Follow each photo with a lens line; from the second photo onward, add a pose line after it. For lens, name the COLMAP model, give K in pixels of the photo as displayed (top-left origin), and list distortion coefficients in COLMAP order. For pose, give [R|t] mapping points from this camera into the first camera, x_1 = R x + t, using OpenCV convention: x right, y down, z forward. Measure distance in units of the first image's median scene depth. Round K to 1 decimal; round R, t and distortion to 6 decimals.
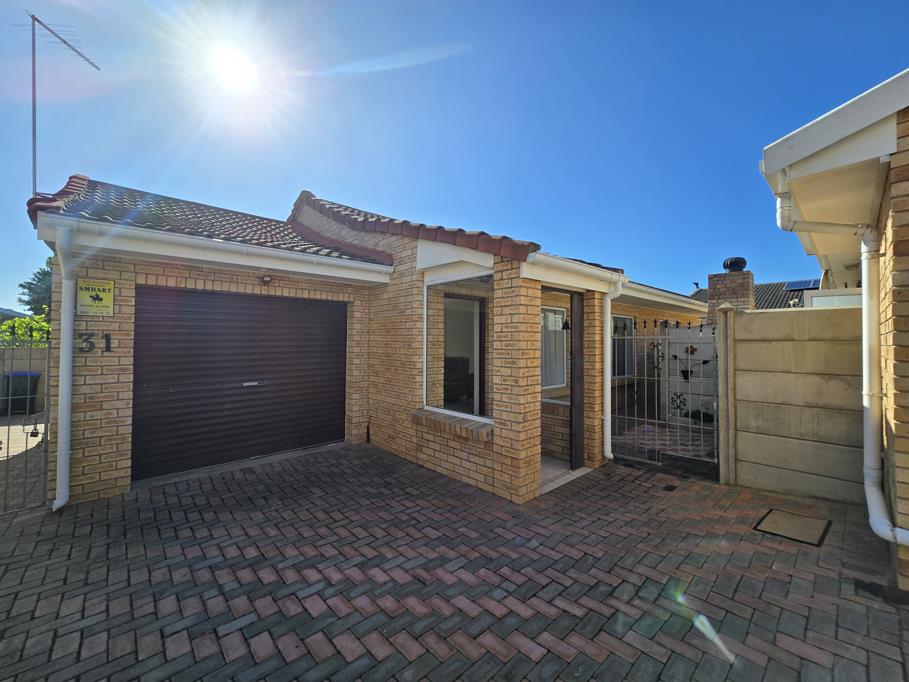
lens RADIAL K [[369.3, 0, 454.9], [0, 369.3, 331.5], [0, 0, 1]] dist [-0.001350, -0.000041]
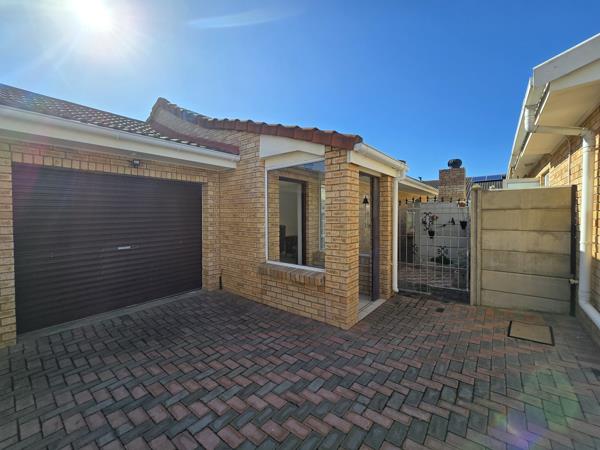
lens RADIAL K [[245.2, 0, 300.5], [0, 245.2, 219.2], [0, 0, 1]] dist [-0.002514, -0.000105]
pose [[0.989004, -0.011257, 0.147463, -0.114128], [0.005048, 0.999088, 0.042410, 0.017930], [-0.147806, -0.041199, 0.988158, 0.135246]]
